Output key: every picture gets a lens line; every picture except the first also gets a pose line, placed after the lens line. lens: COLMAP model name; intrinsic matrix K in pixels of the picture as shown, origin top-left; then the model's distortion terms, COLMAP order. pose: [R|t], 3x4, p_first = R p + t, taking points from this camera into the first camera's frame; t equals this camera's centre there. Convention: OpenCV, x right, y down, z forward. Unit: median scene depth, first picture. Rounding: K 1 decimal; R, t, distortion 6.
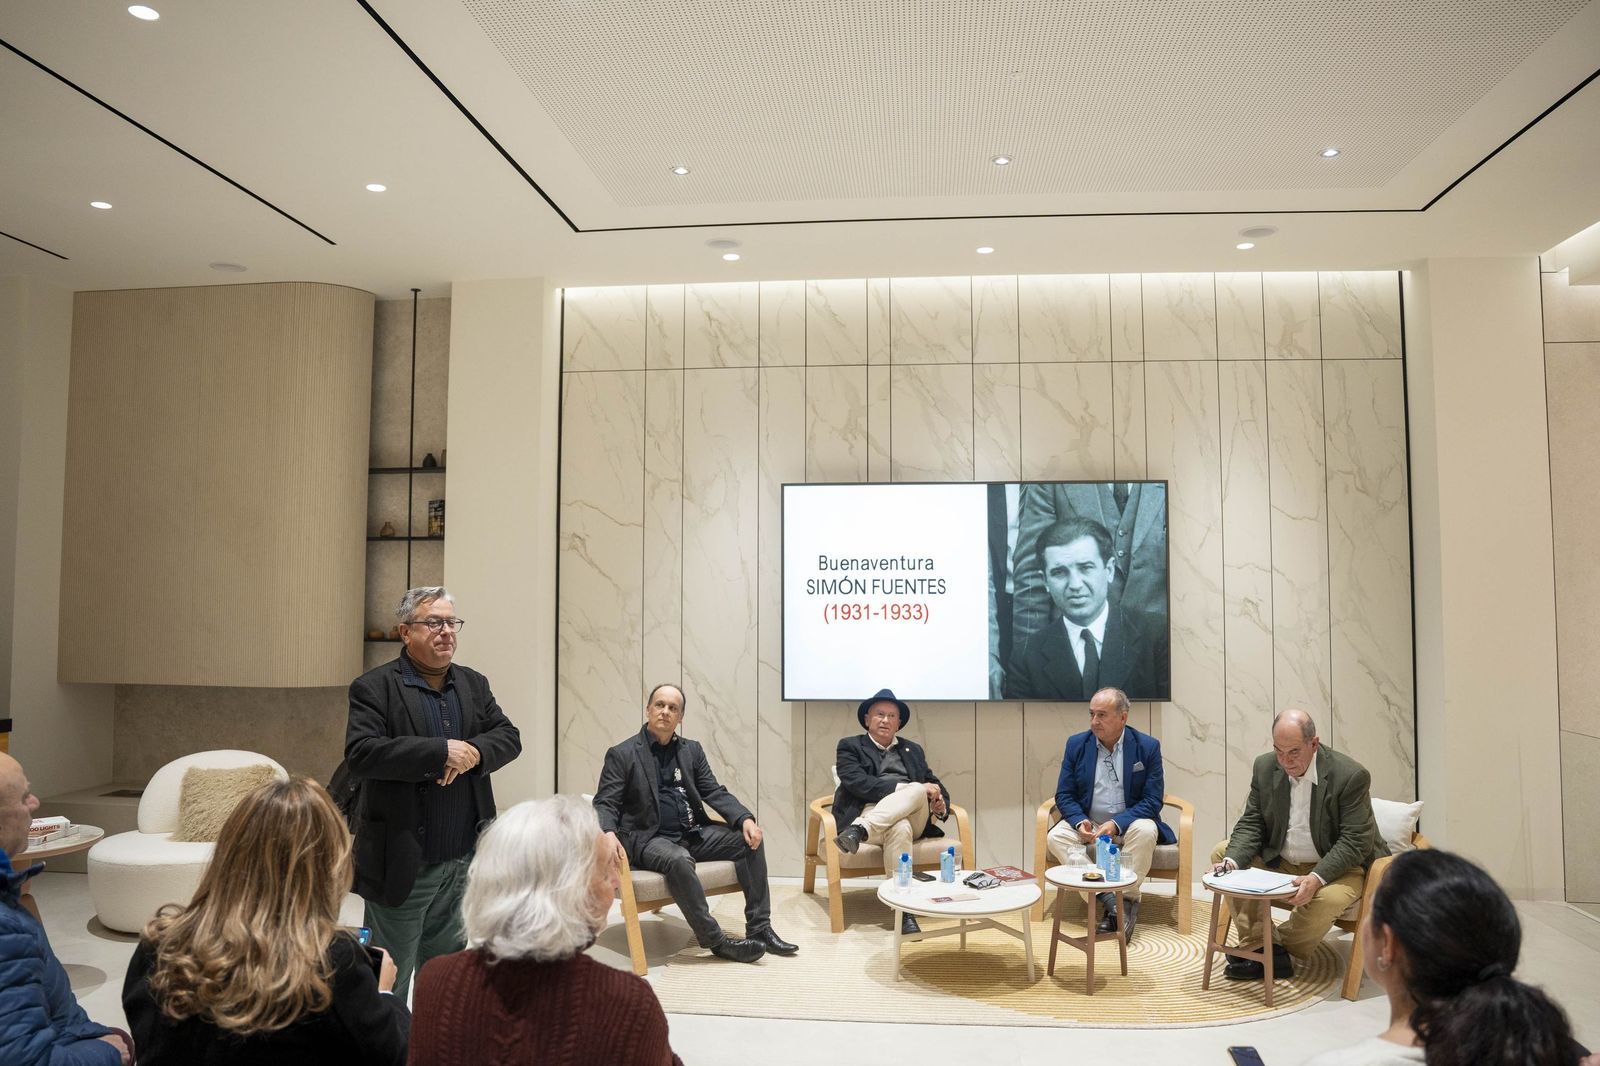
lens RADIAL K [[1135.6, 0, 800.0], [0, 1135.6, 533.0], [0, 0, 1]] dist [-0.134785, 0.096176]
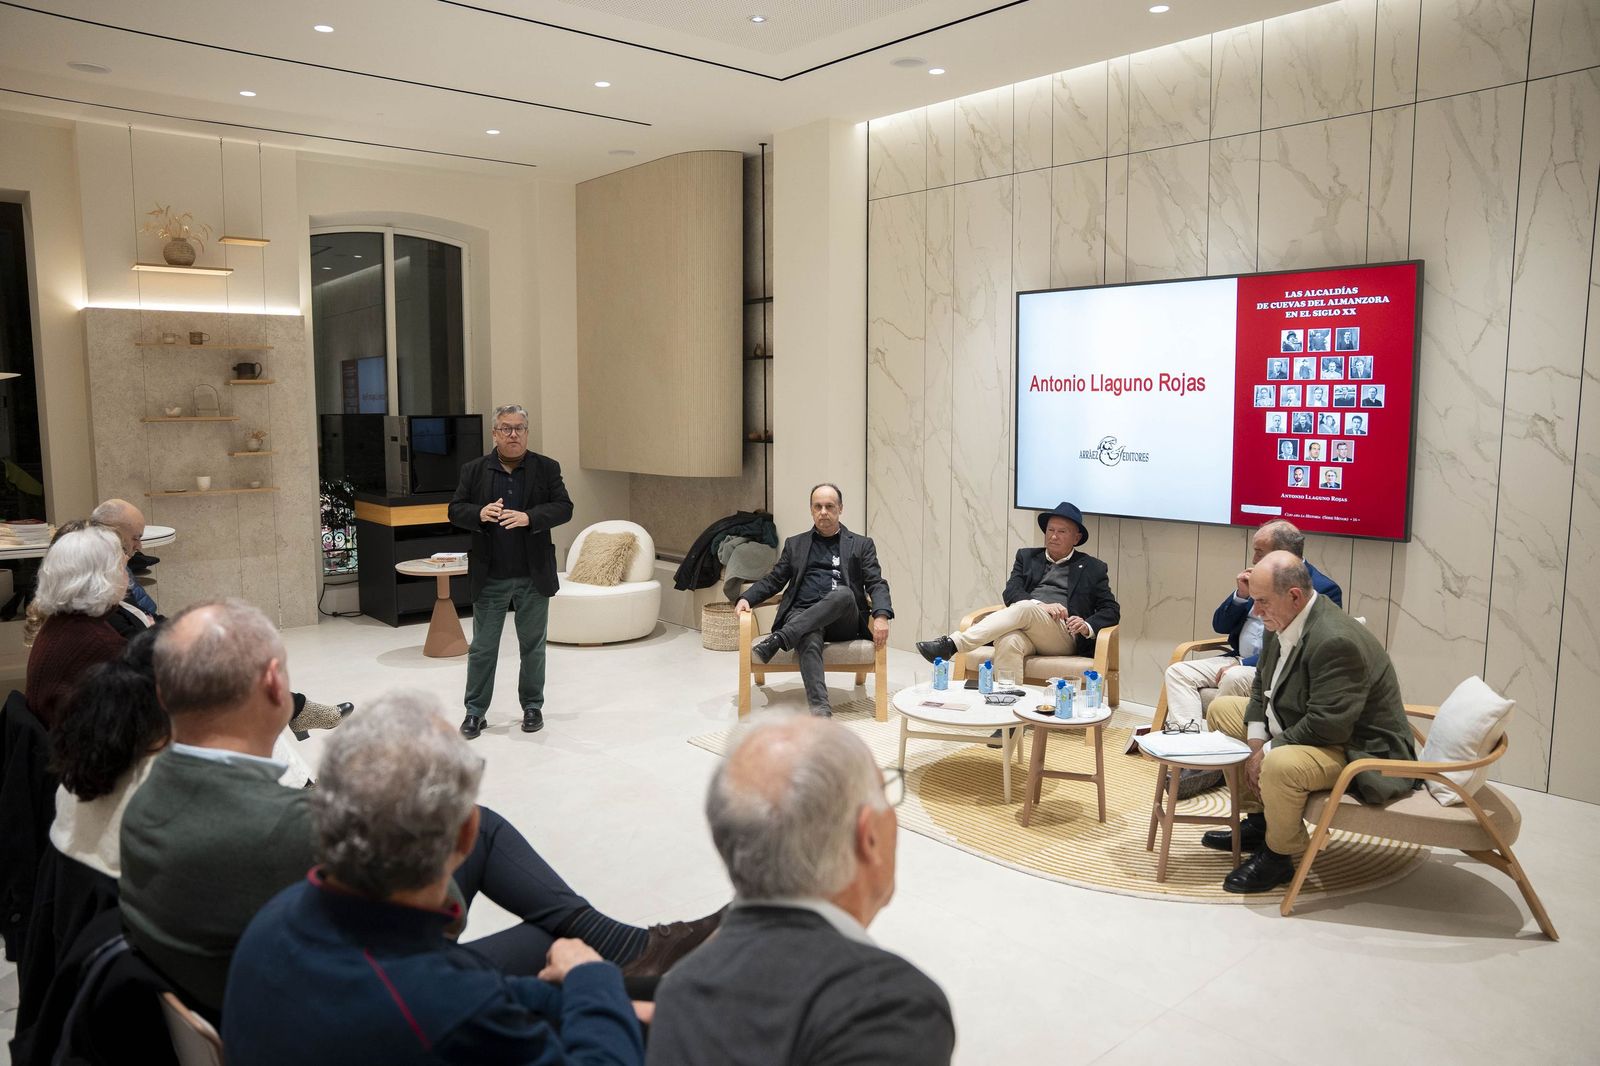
lens RADIAL K [[1104.4, 0, 800.0], [0, 1104.4, 533.0], [0, 0, 1]] dist [-0.140390, 0.107990]
pose [[0.734375, 0.078890, -0.674144, 0.514719], [0.041668, 0.986109, 0.160787, 0.002971], [0.677464, -0.146168, 0.720887, 0.151867]]
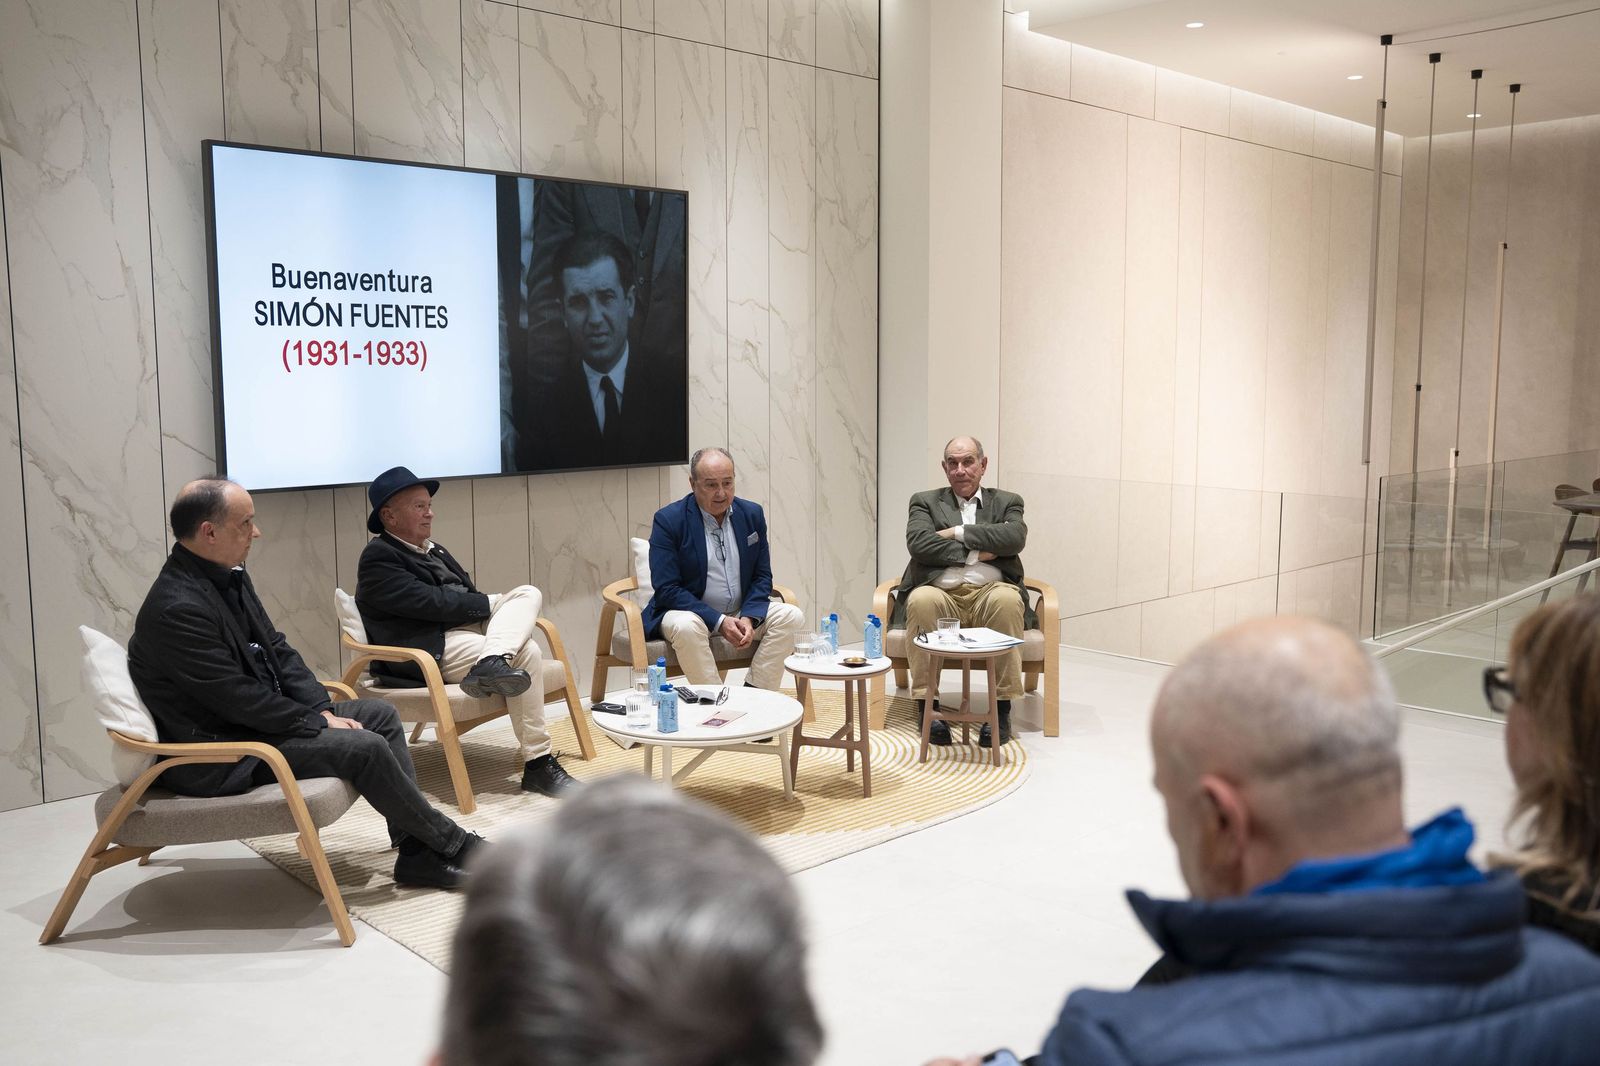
lens RADIAL K [[1398.2, 0, 800.0], [0, 1398.2, 533.0], [0, 0, 1]] dist [-0.074887, 0.125605]
pose [[0.642870, -0.091698, 0.760467, -0.399770], [-0.044690, 0.986627, 0.156748, 0.034223], [-0.764671, -0.134753, 0.630175, 0.268704]]
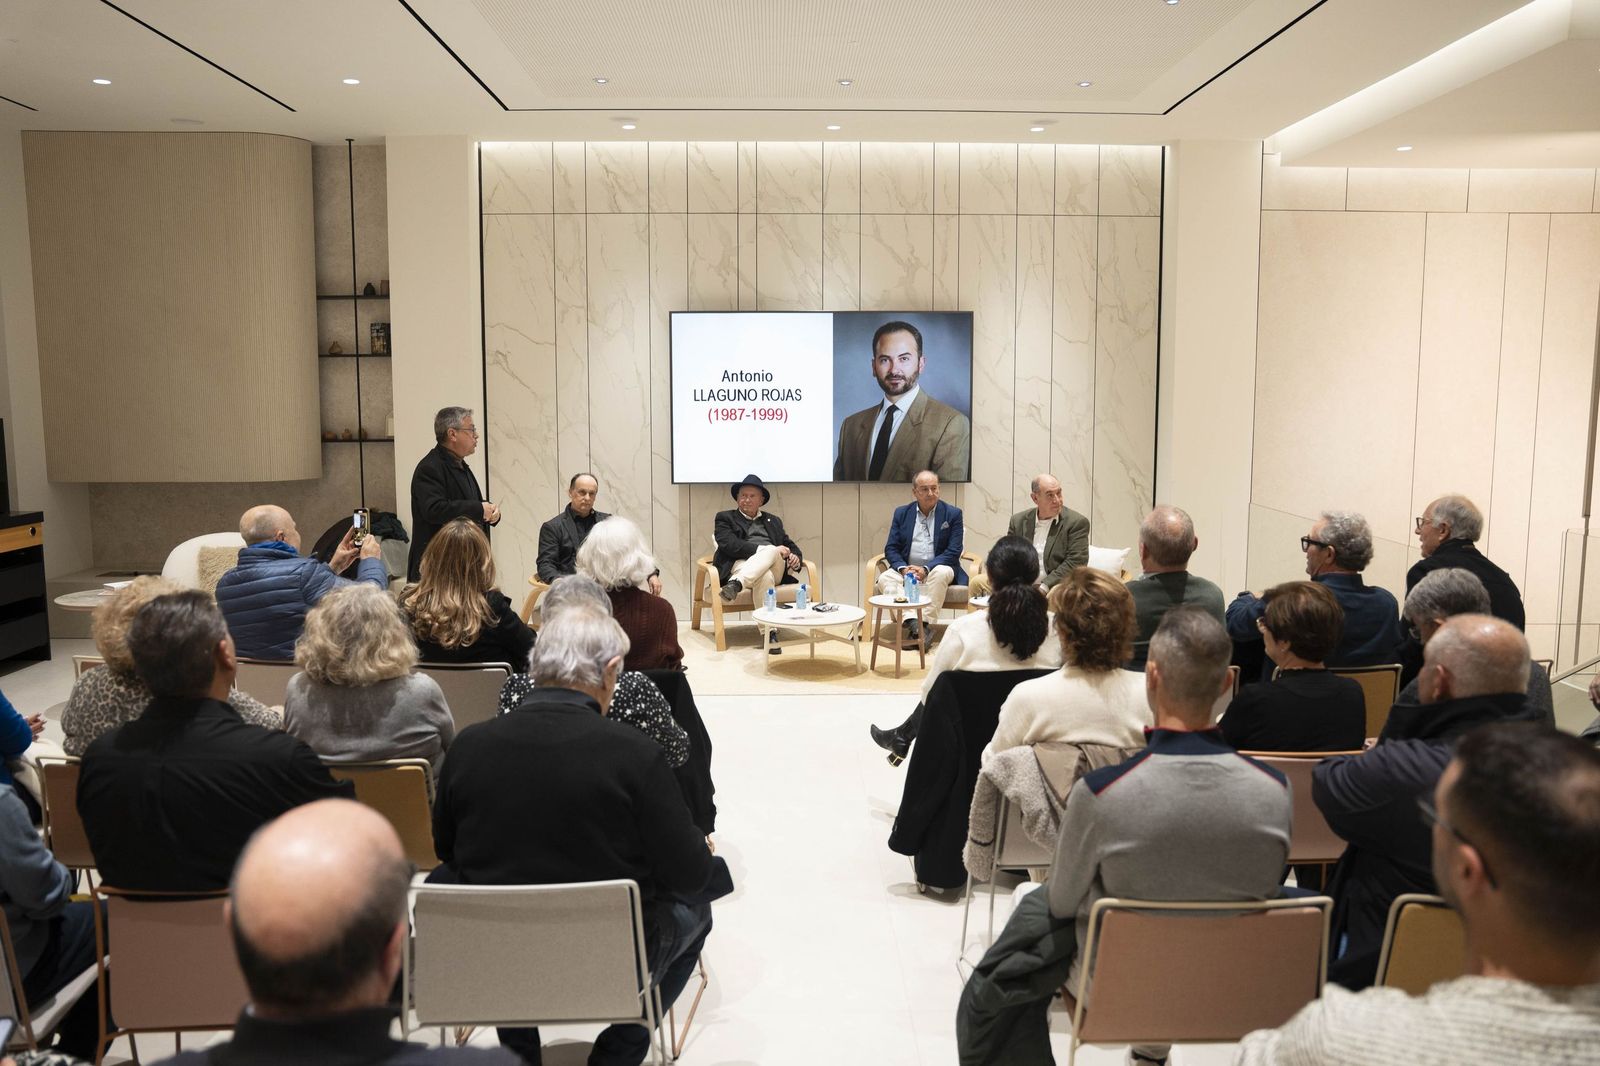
lens RADIAL K [[1212.3, 0, 800.0], [0, 1212.3, 533.0], [0, 0, 1]] dist [-0.072082, 0.000381]
pose [[0.991881, -0.016005, 0.126157, -0.046083], [-0.006399, 0.984510, 0.175209, -0.037717], [-0.127007, -0.174594, 0.976415, -0.362894]]
